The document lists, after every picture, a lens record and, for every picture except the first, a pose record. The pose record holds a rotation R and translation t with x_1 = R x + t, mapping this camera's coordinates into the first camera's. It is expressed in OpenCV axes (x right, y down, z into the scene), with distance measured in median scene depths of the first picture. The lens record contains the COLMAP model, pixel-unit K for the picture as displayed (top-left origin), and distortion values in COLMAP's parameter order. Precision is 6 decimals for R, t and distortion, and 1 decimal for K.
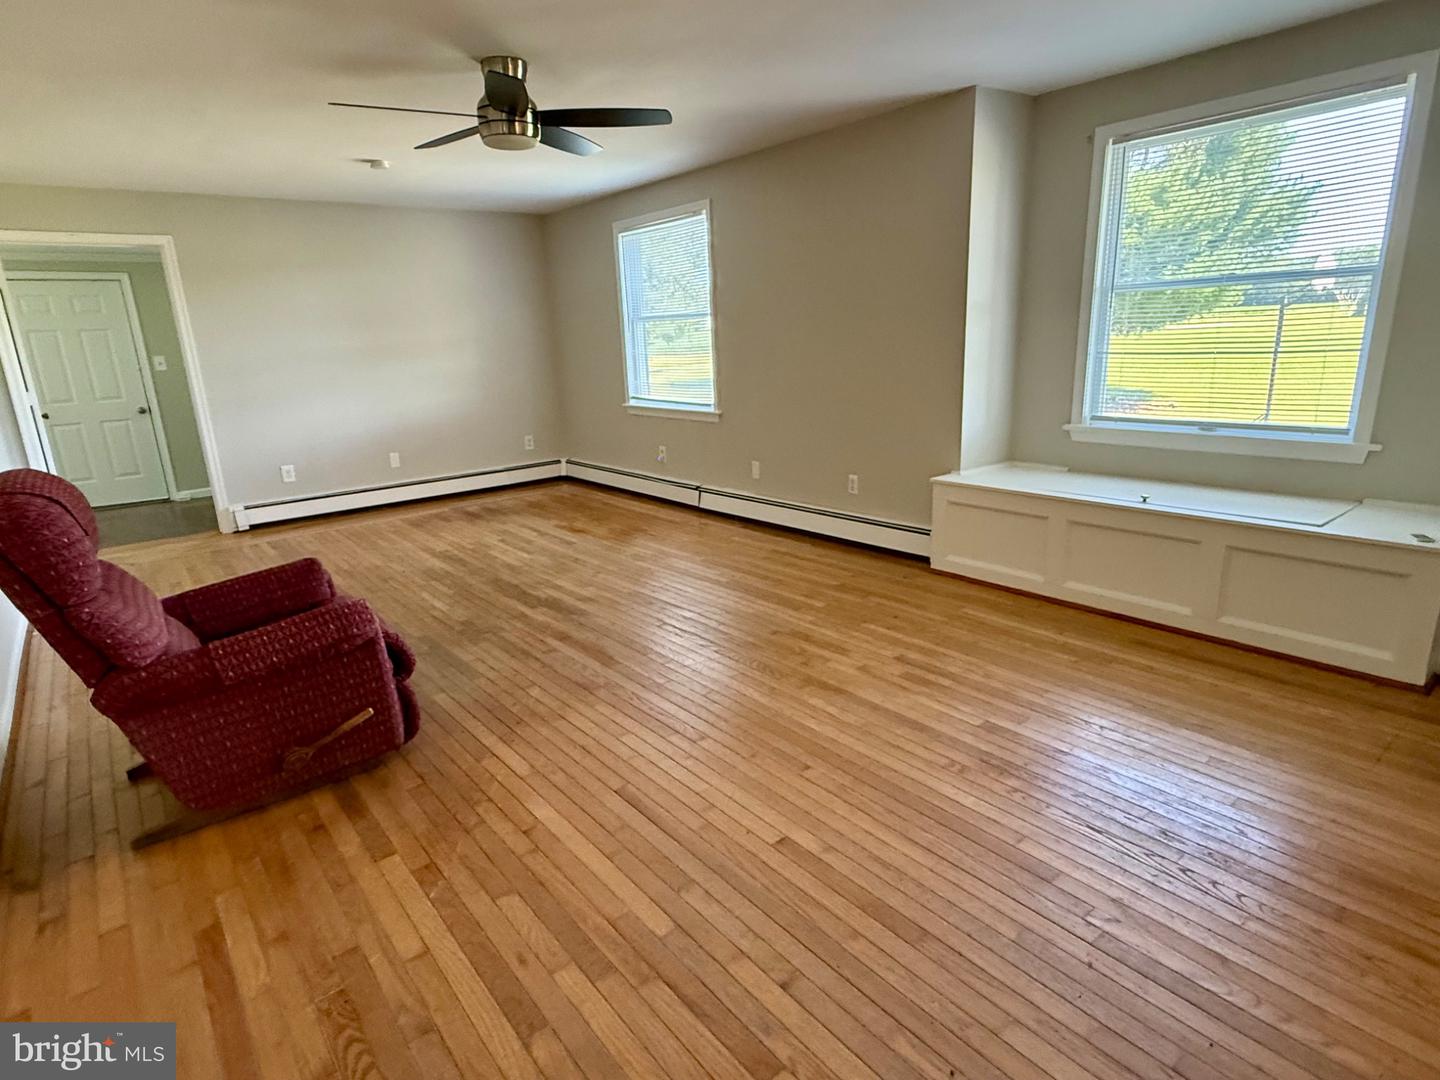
lens RADIAL K [[782.9, 0, 717.0], [0, 782.9, 538.9], [0, 0, 1]] dist [0.001595, 0.000848]
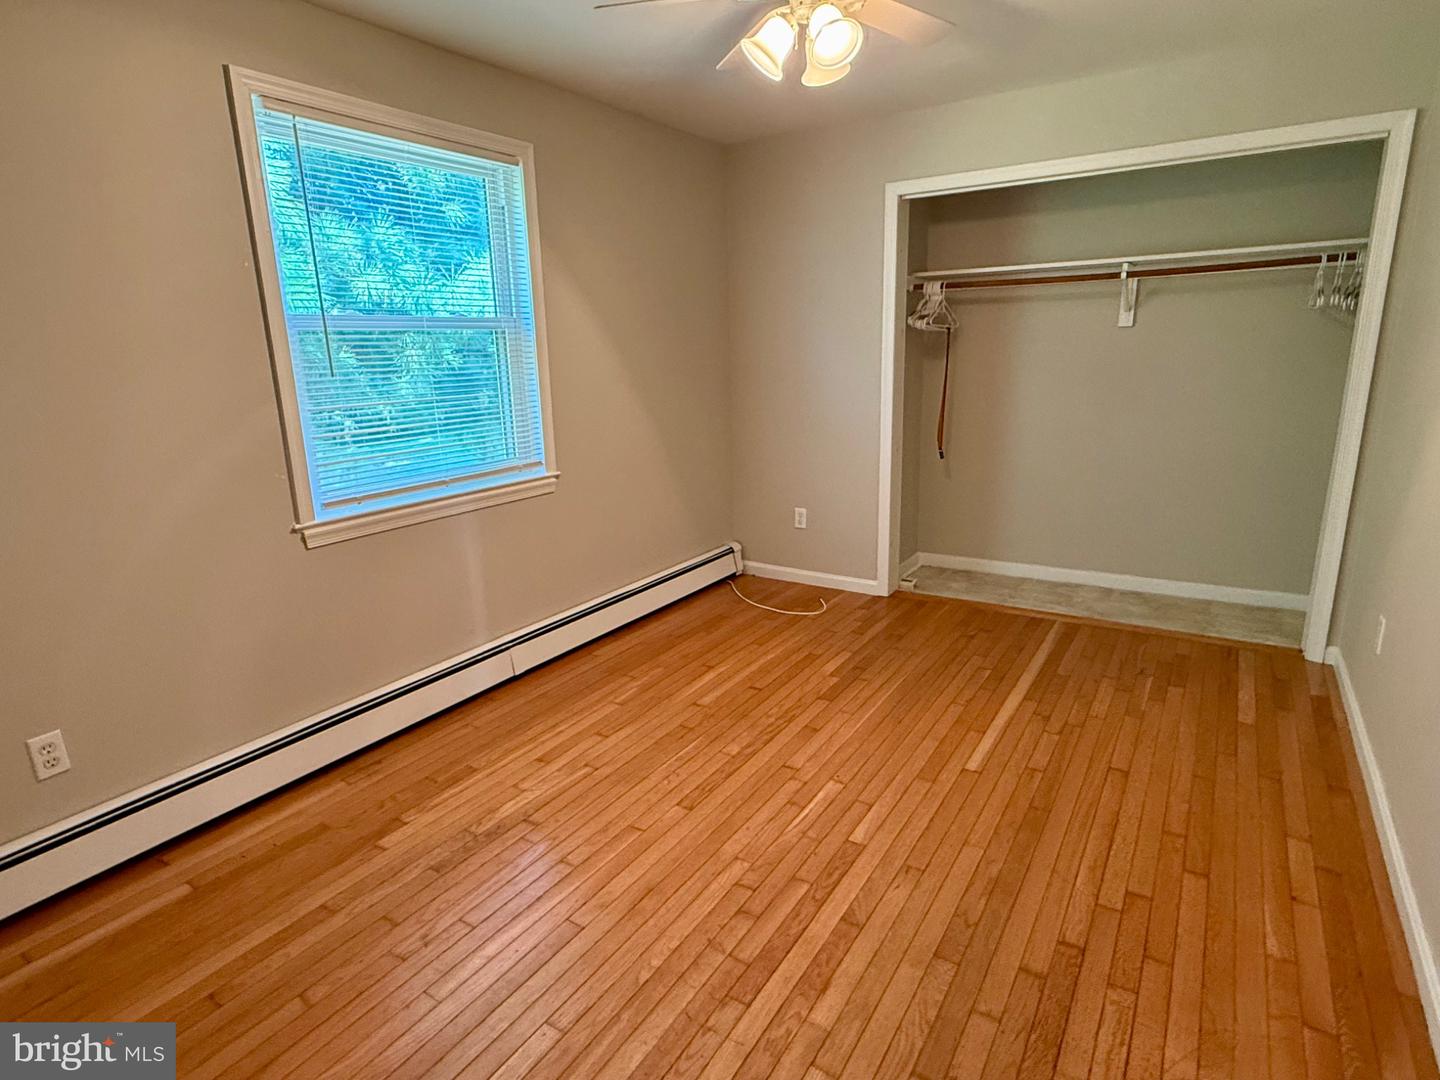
lens RADIAL K [[782.9, 0, 717.0], [0, 782.9, 538.9], [0, 0, 1]] dist [0.001595, 0.000848]
pose [[-0.316913, -0.183812, 0.930473, -0.314199], [0.277672, 0.920076, 0.276331, -0.249304], [-0.906898, 0.345939, -0.240545, 0.965142]]
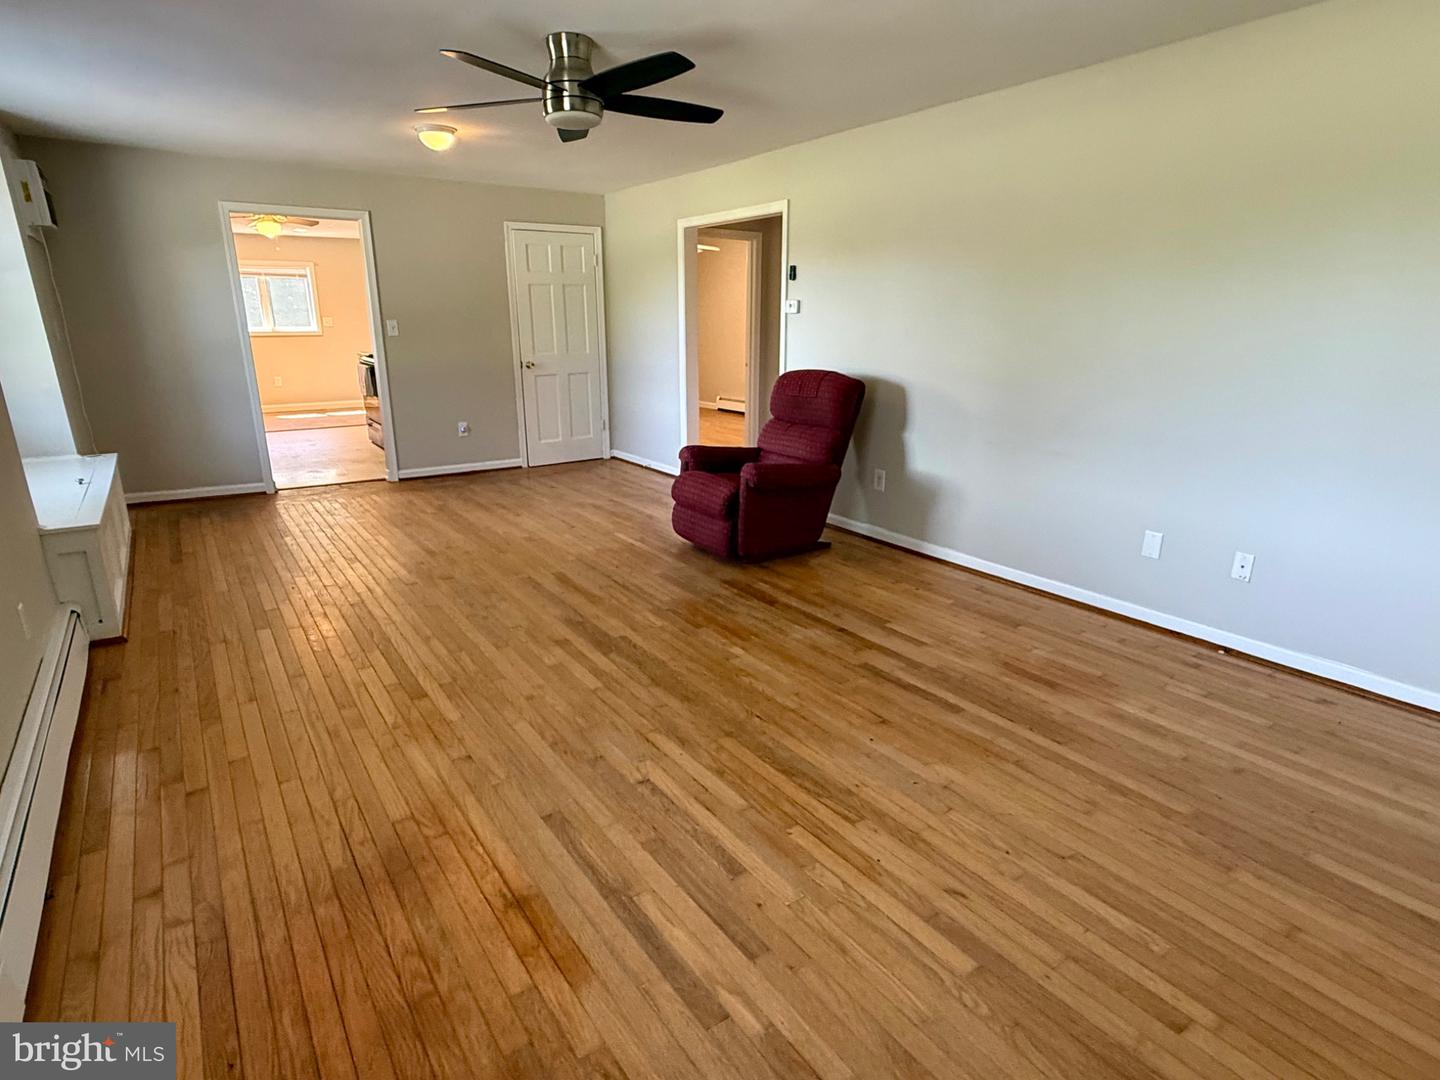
lens RADIAL K [[782.9, 0, 717.0], [0, 782.9, 538.9], [0, 0, 1]] dist [0.001595, 0.000848]
pose [[-0.996476, 0.022235, 0.080883, -0.448176], [0.060329, 0.859923, 0.506846, -0.475100], [-0.058283, 0.509939, -0.858234, 1.842420]]
